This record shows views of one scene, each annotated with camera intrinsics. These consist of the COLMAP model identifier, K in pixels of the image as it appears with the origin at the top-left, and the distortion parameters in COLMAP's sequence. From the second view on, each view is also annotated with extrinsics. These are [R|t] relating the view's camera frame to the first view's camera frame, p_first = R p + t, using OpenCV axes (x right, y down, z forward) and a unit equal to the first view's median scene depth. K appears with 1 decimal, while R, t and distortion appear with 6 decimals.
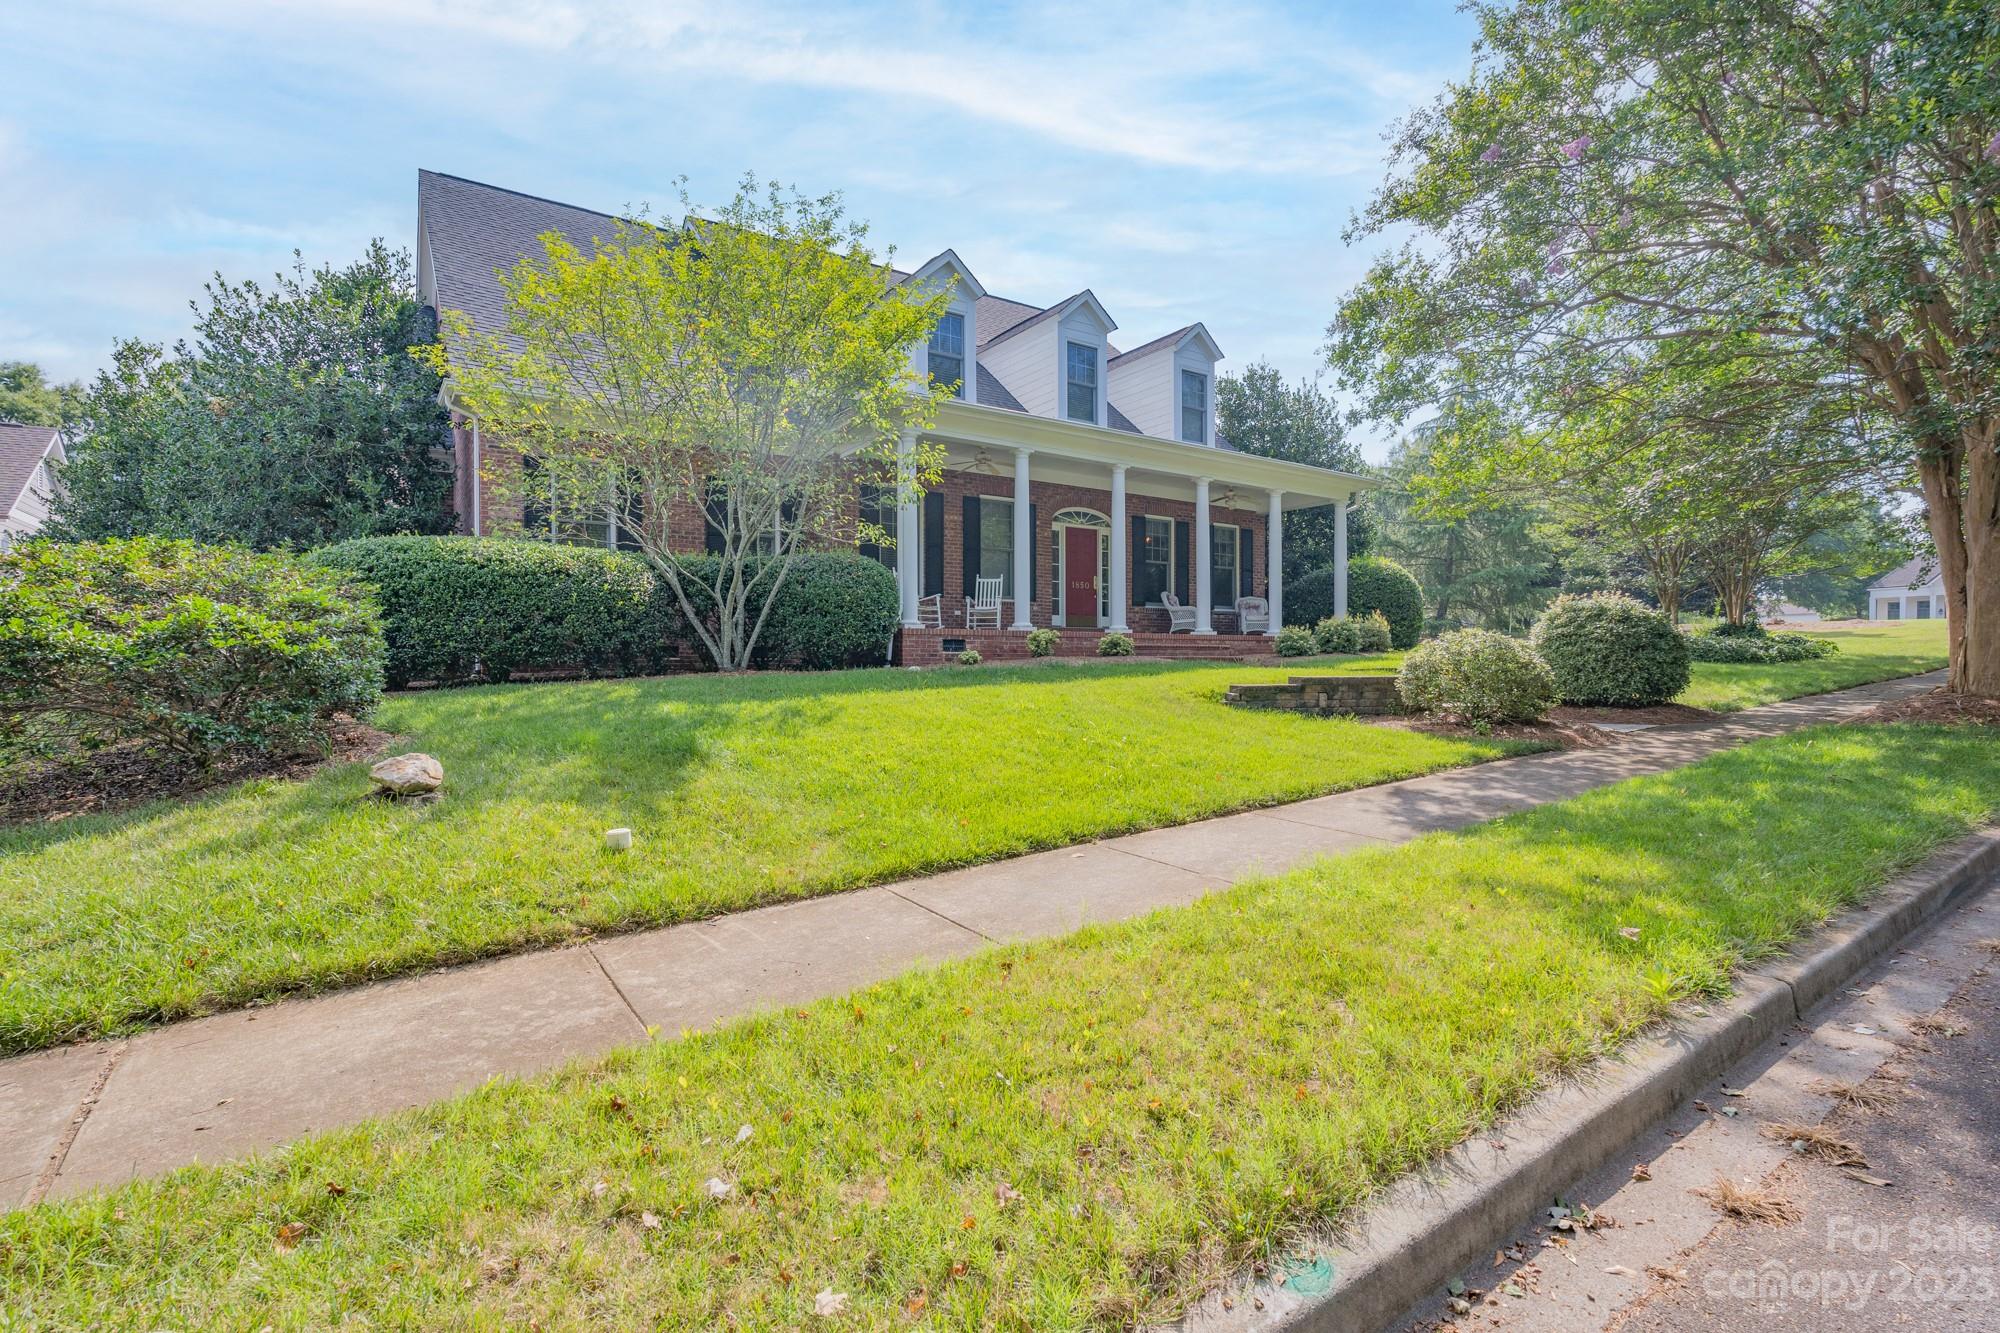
lens RADIAL K [[915.3, 0, 993.4], [0, 915.3, 663.3], [0, 0, 1]] dist [0.001138, 0.000013]
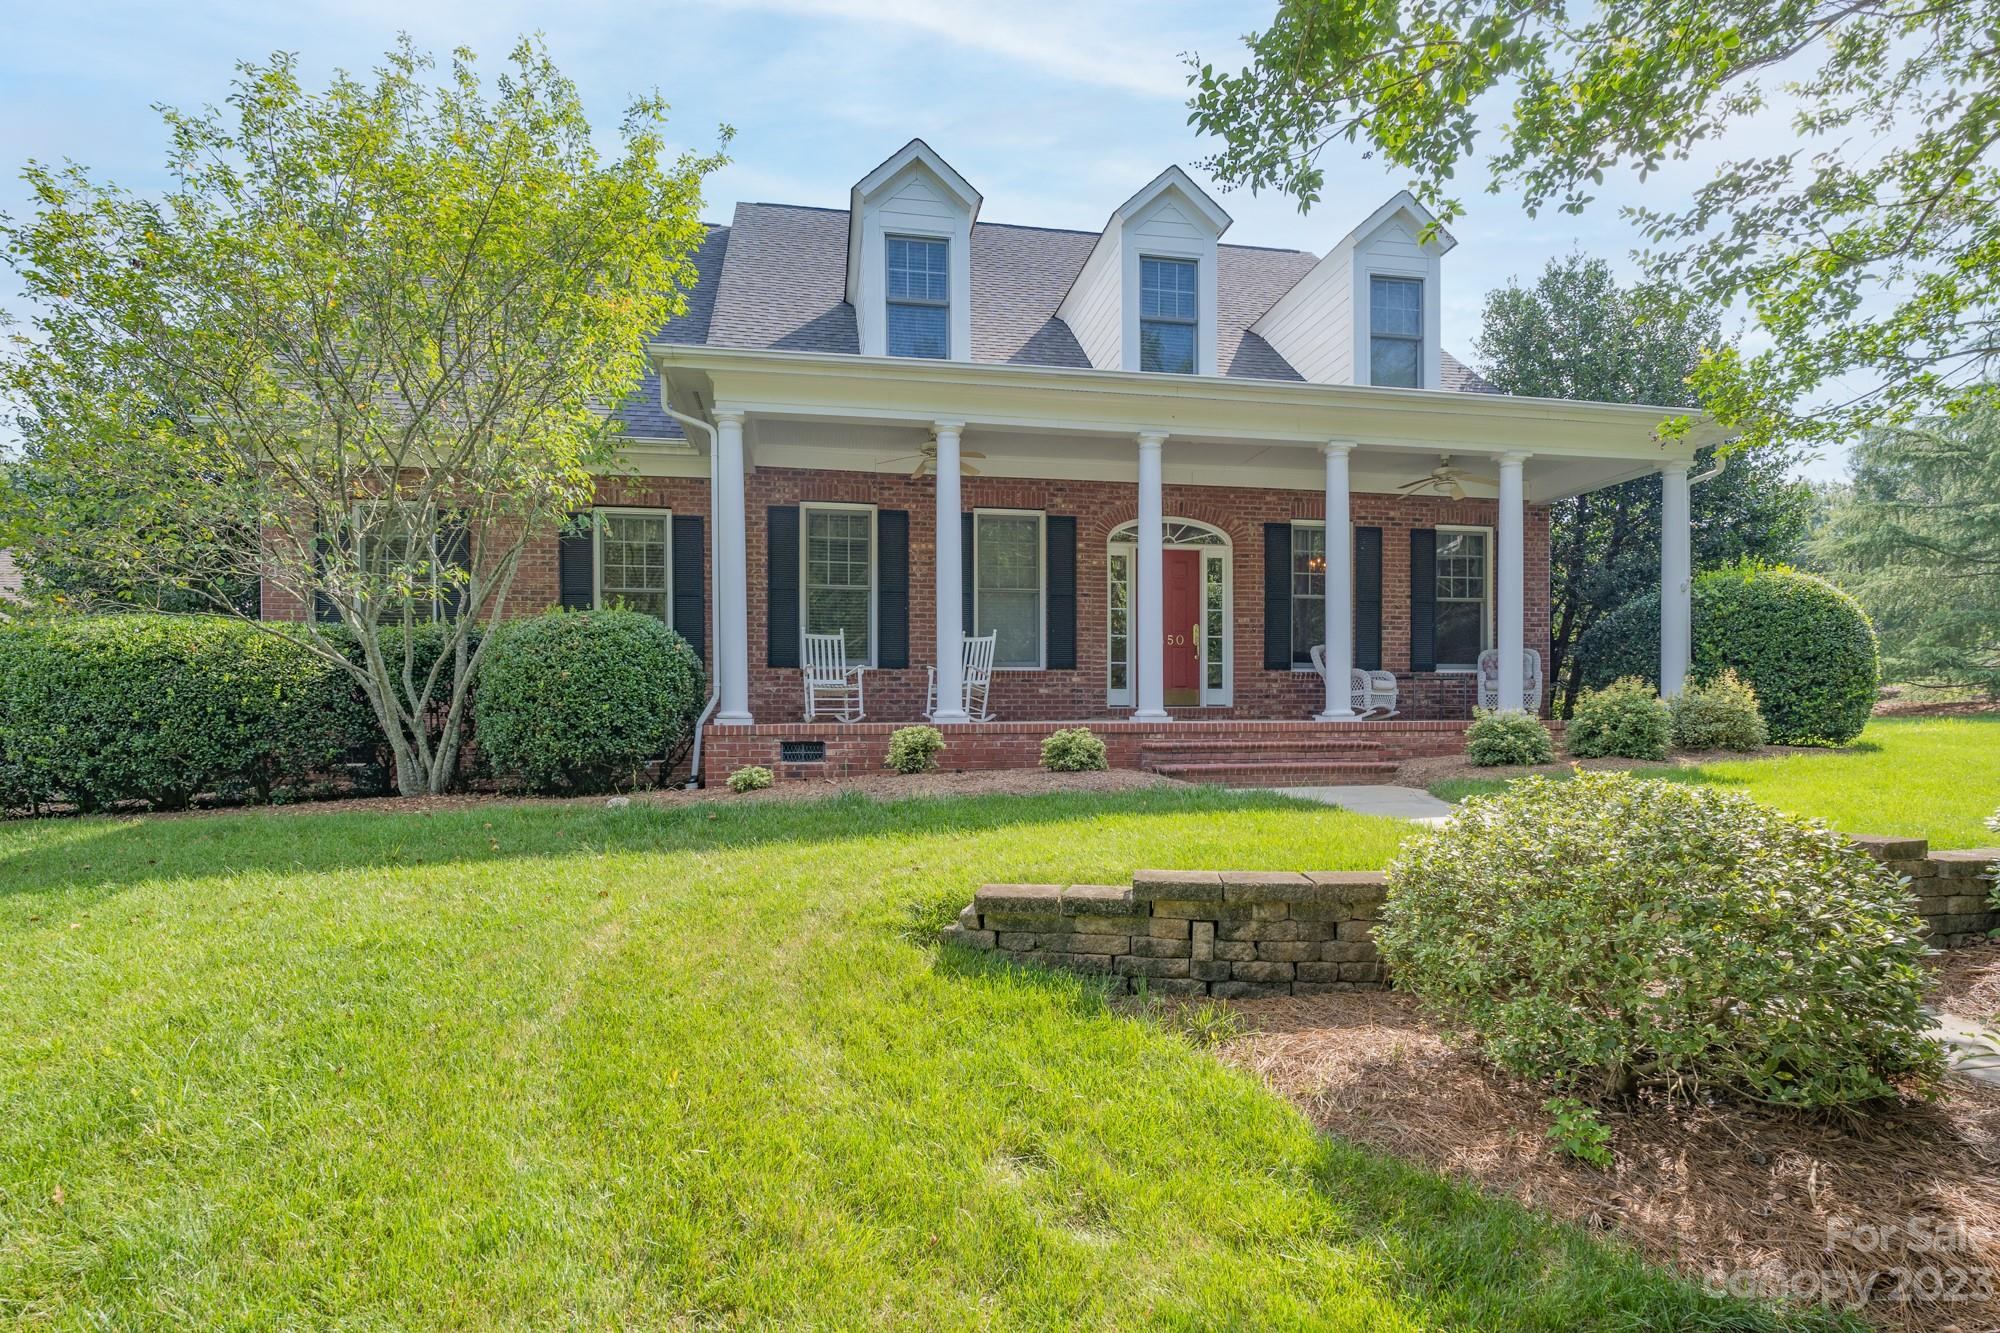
lens RADIAL K [[915.3, 0, 1106.8], [0, 915.3, 712.7], [0, 0, 1]] dist [0.001138, 0.000013]
pose [[0.919501, -0.001716, -0.393084, 0.335579], [0.002739, 0.999994, 0.002041, -0.040171], [0.393078, -0.002954, 0.919500, 0.444252]]
